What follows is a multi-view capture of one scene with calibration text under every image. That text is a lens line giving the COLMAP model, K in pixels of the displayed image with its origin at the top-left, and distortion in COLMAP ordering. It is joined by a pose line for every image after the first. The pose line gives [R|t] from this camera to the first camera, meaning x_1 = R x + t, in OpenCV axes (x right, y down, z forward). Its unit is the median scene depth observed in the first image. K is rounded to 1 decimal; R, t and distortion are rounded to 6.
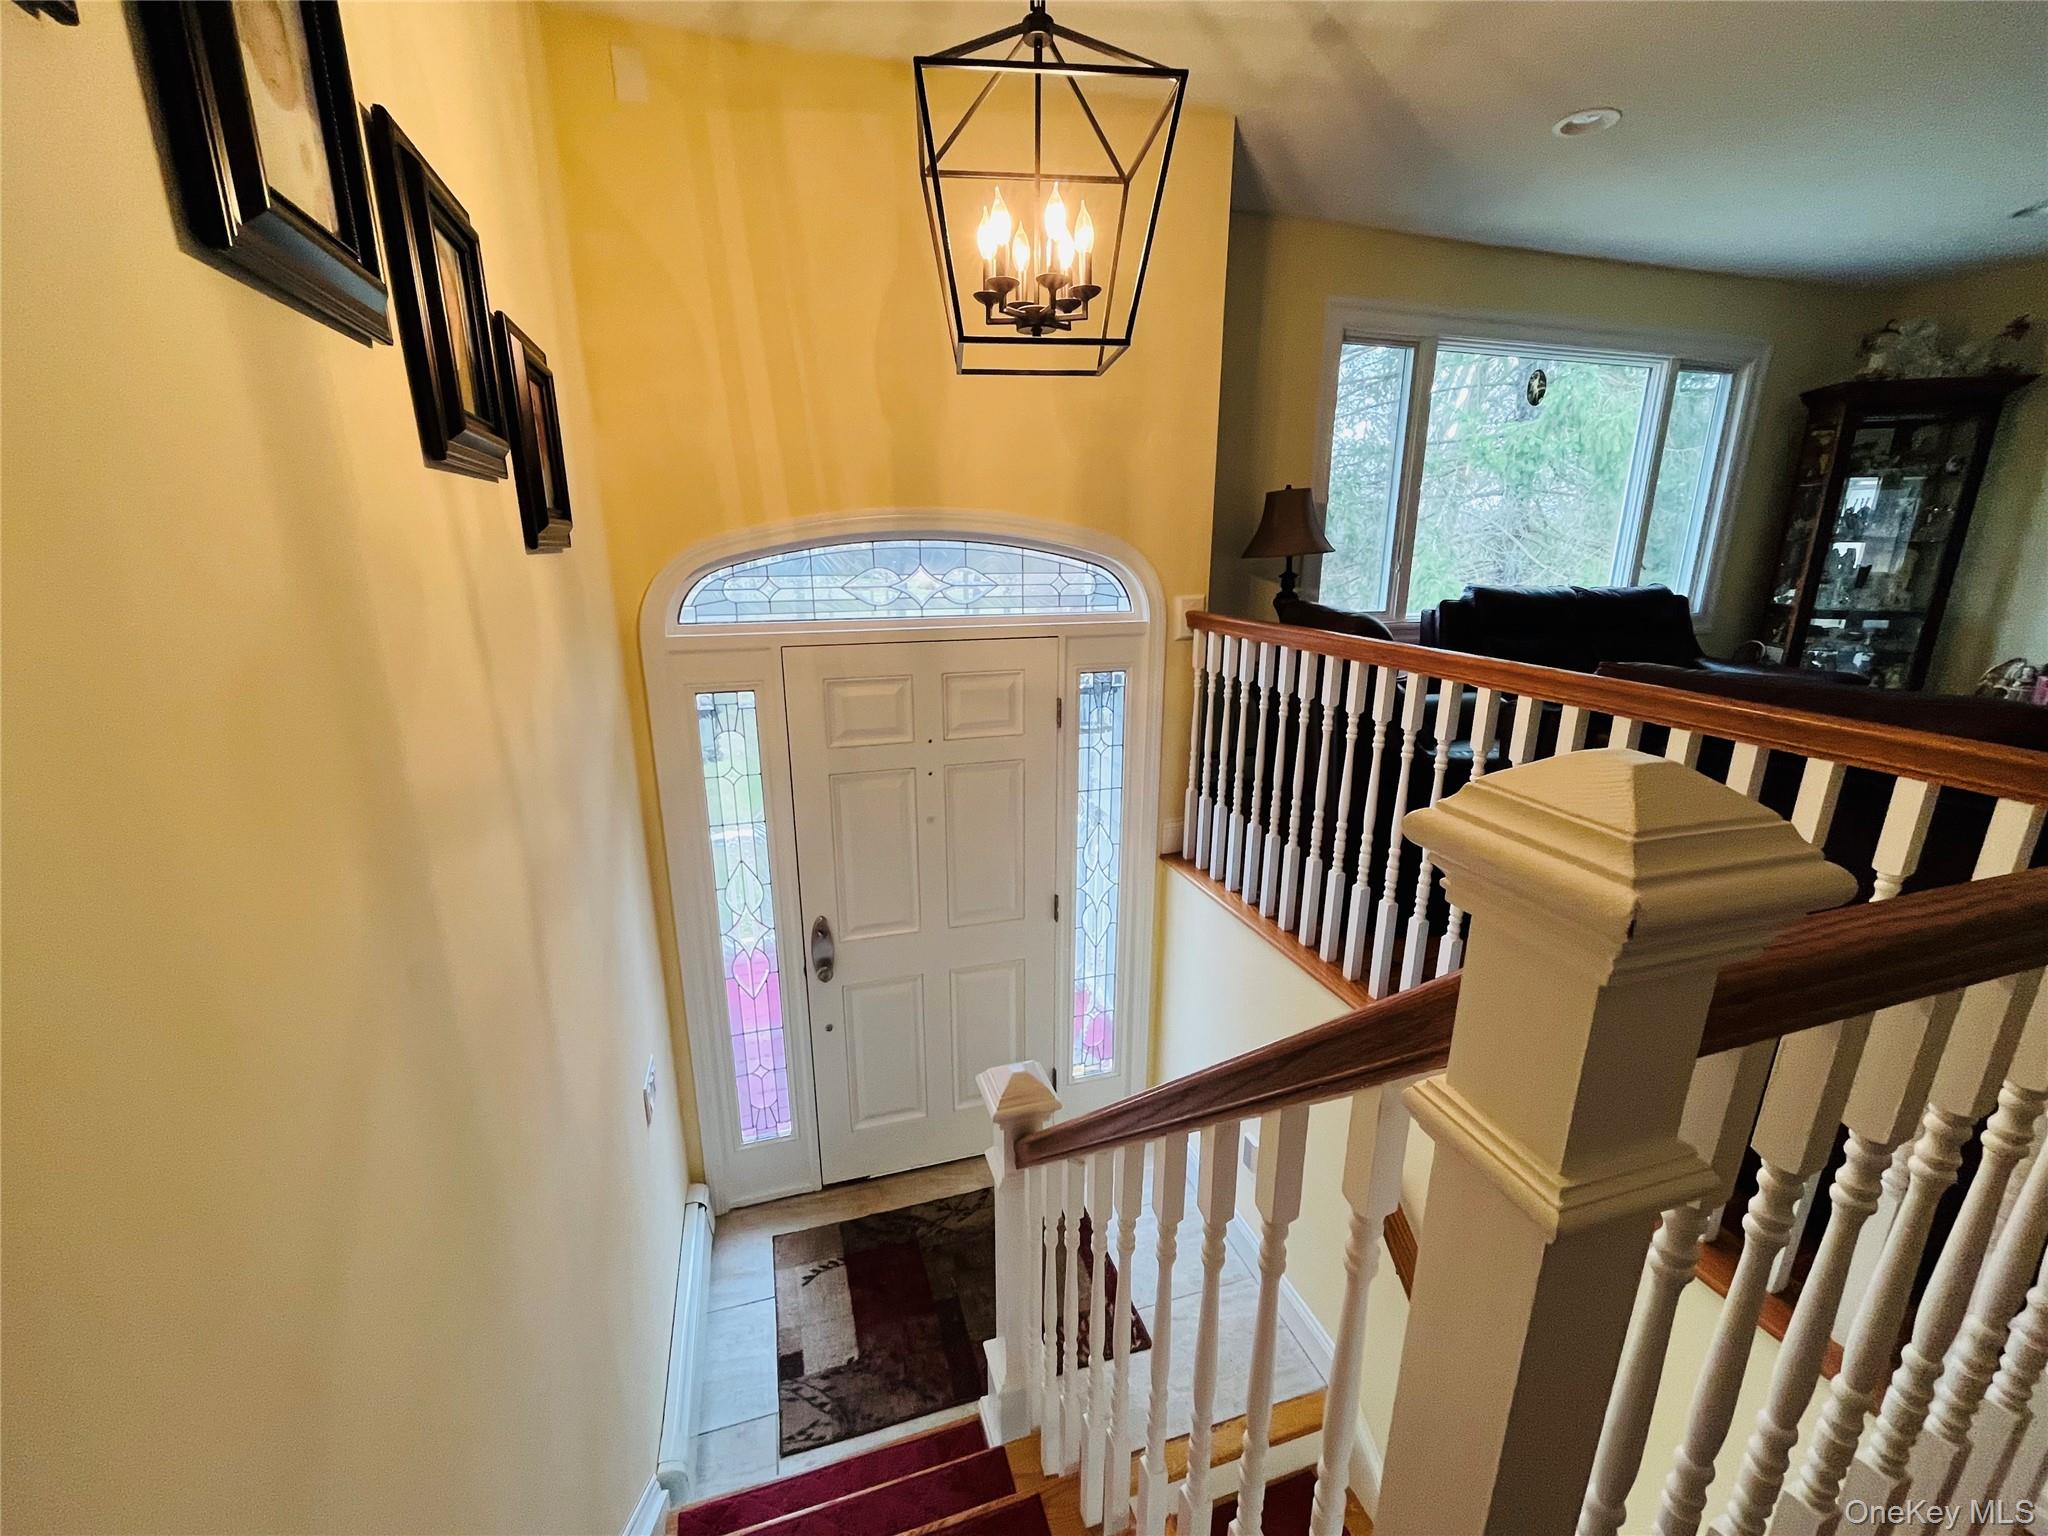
lens RADIAL K [[839.6, 0, 1018.6], [0, 839.6, 769.4], [0, 0, 1]] dist [-0.006096, 0.001287]
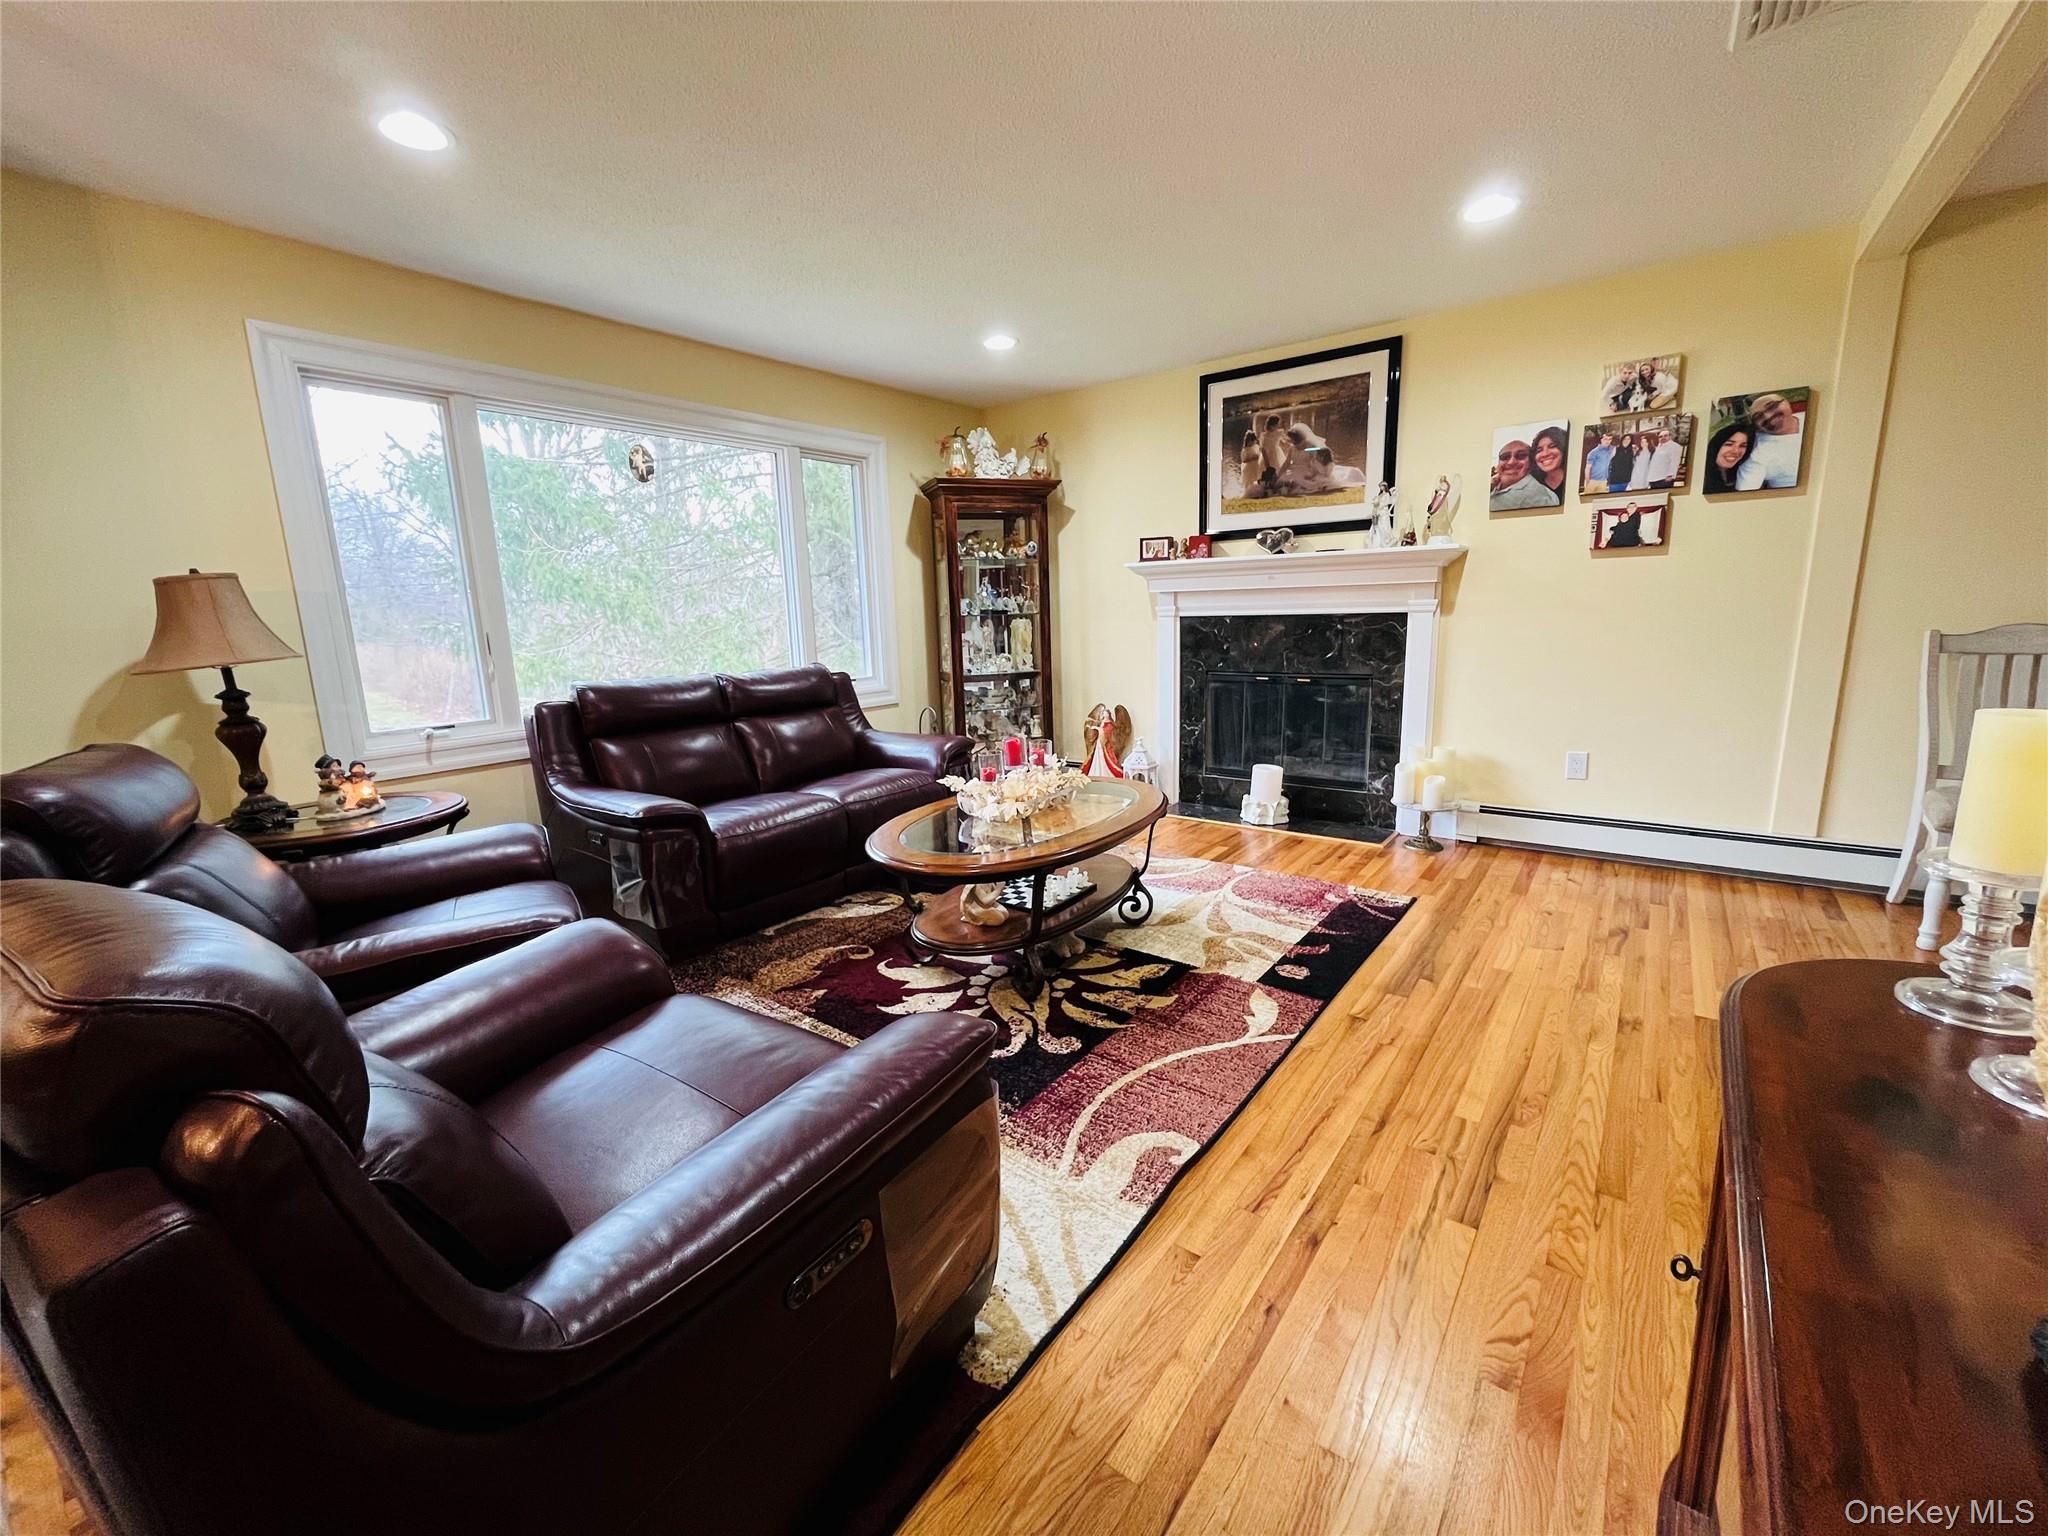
lens RADIAL K [[839.6, 0, 1025.0], [0, 839.6, 761.7], [0, 0, 1]] dist [-0.006096, 0.001287]
pose [[0.811641, -0.130853, 0.569313, 0.403274], [0.185147, 0.981966, -0.038256, -0.023493], [-0.554040, 0.136457, 0.821231, 0.059081]]
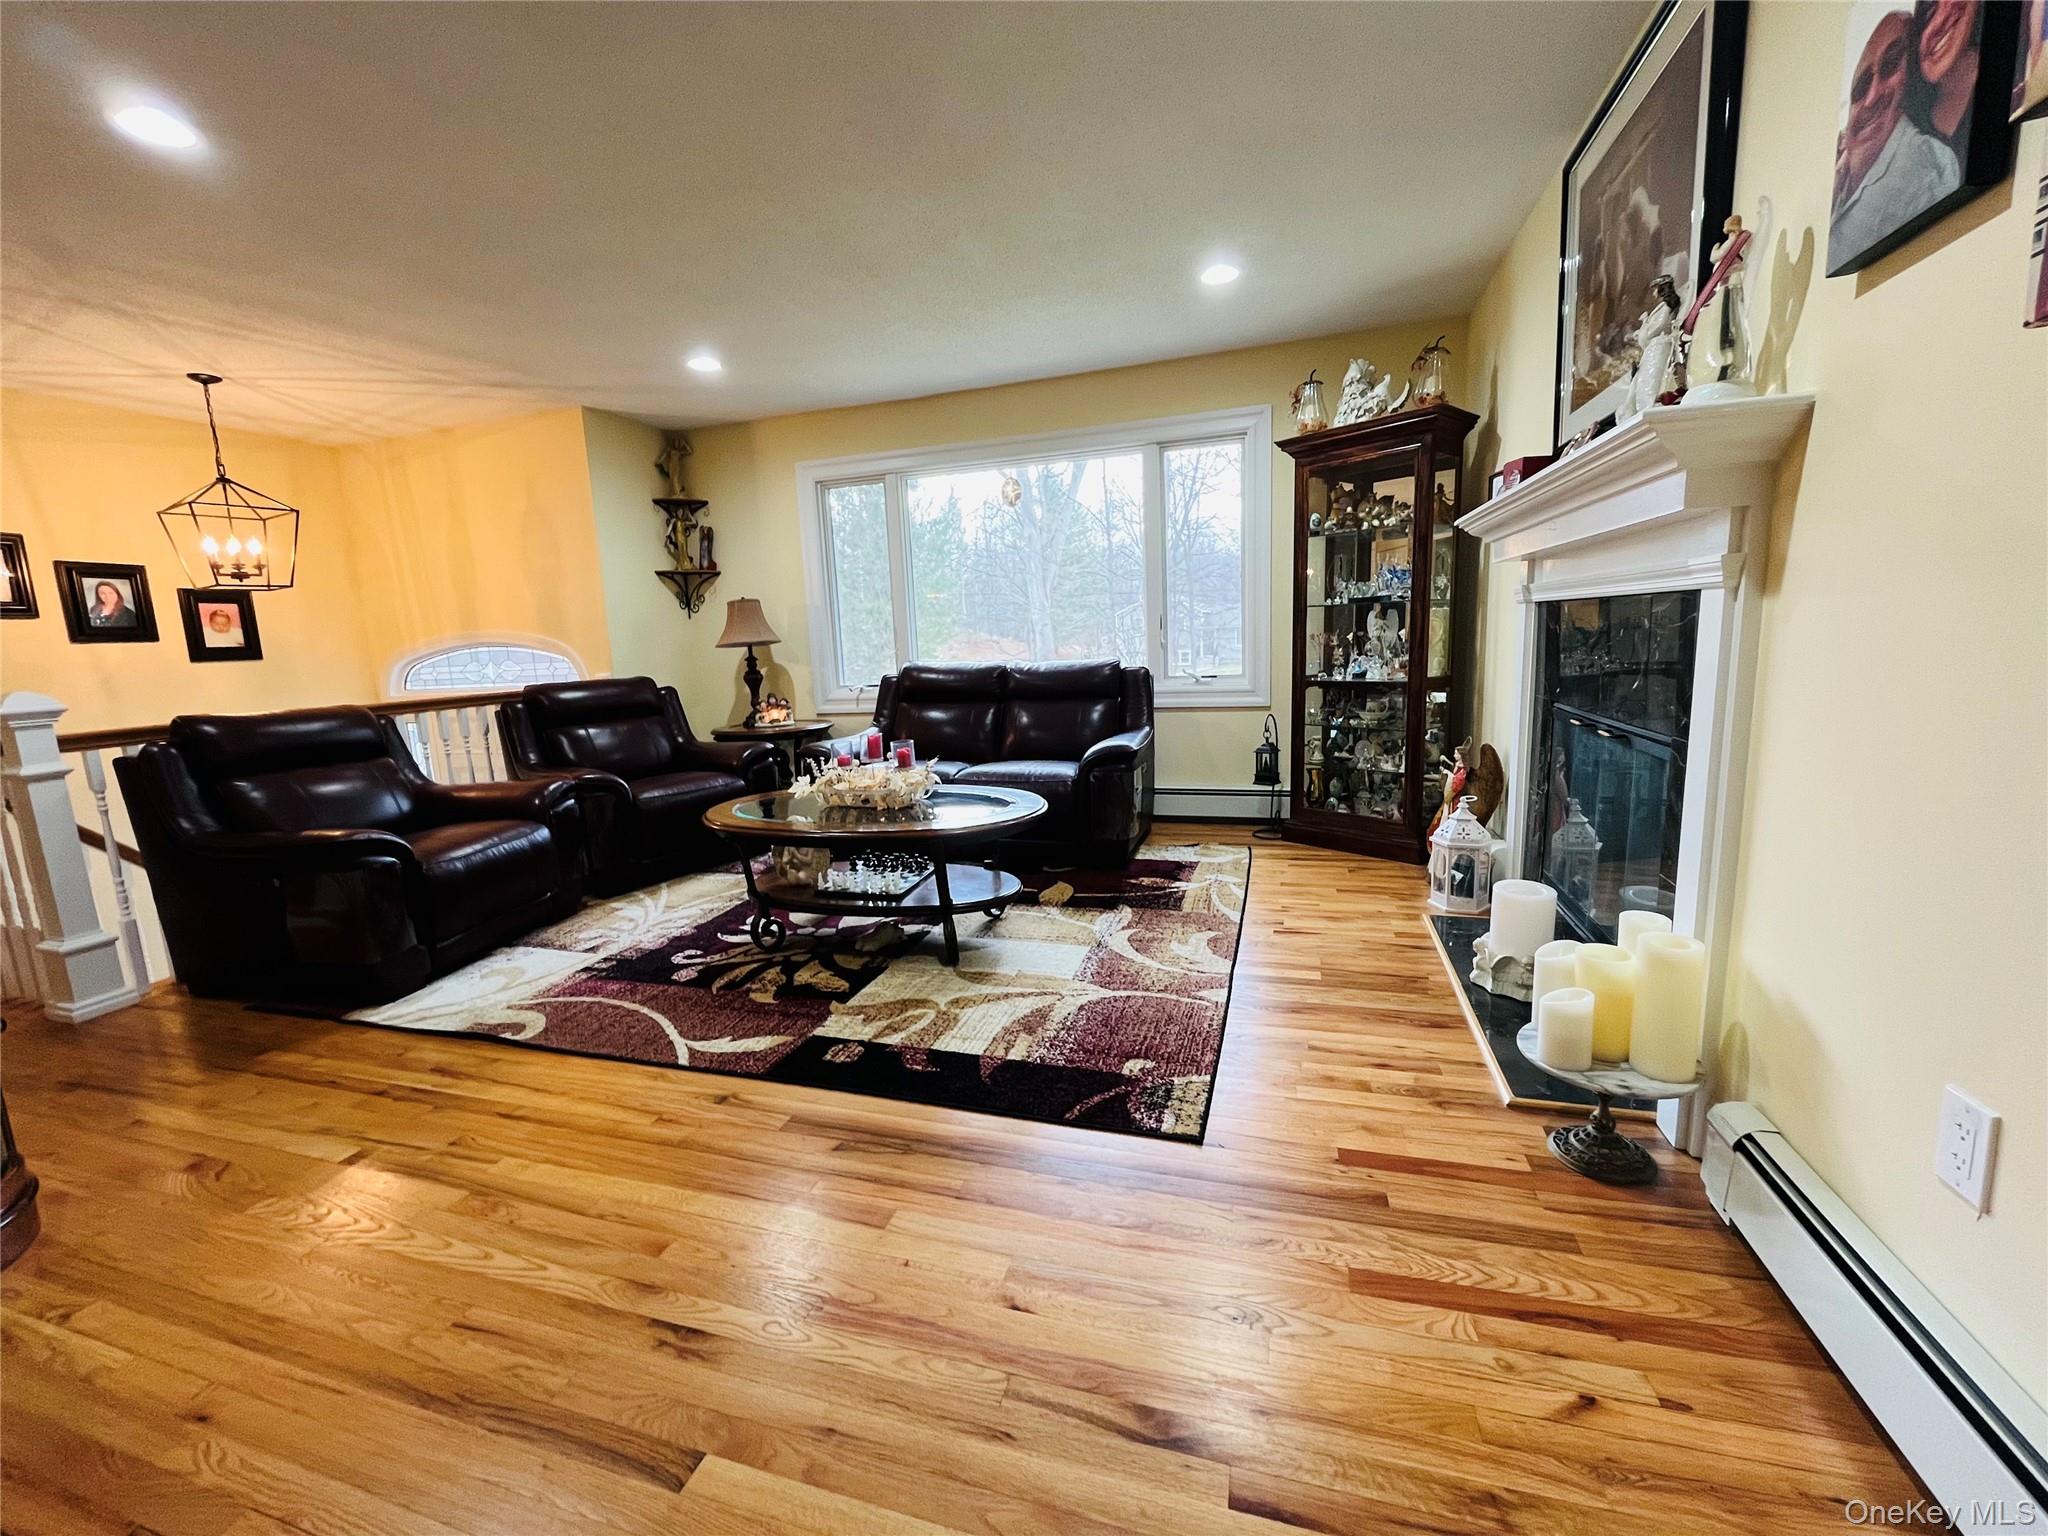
lens RADIAL K [[839.6, 0, 1021.5], [0, 839.6, 772.2], [0, 0, 1]] dist [-0.006096, 0.001287]
pose [[0.819299, 0.055358, -0.570687, 1.339203], [-0.107761, 0.992458, -0.058434, -0.008248], [0.563149, 0.109372, 0.819086, 0.107114]]
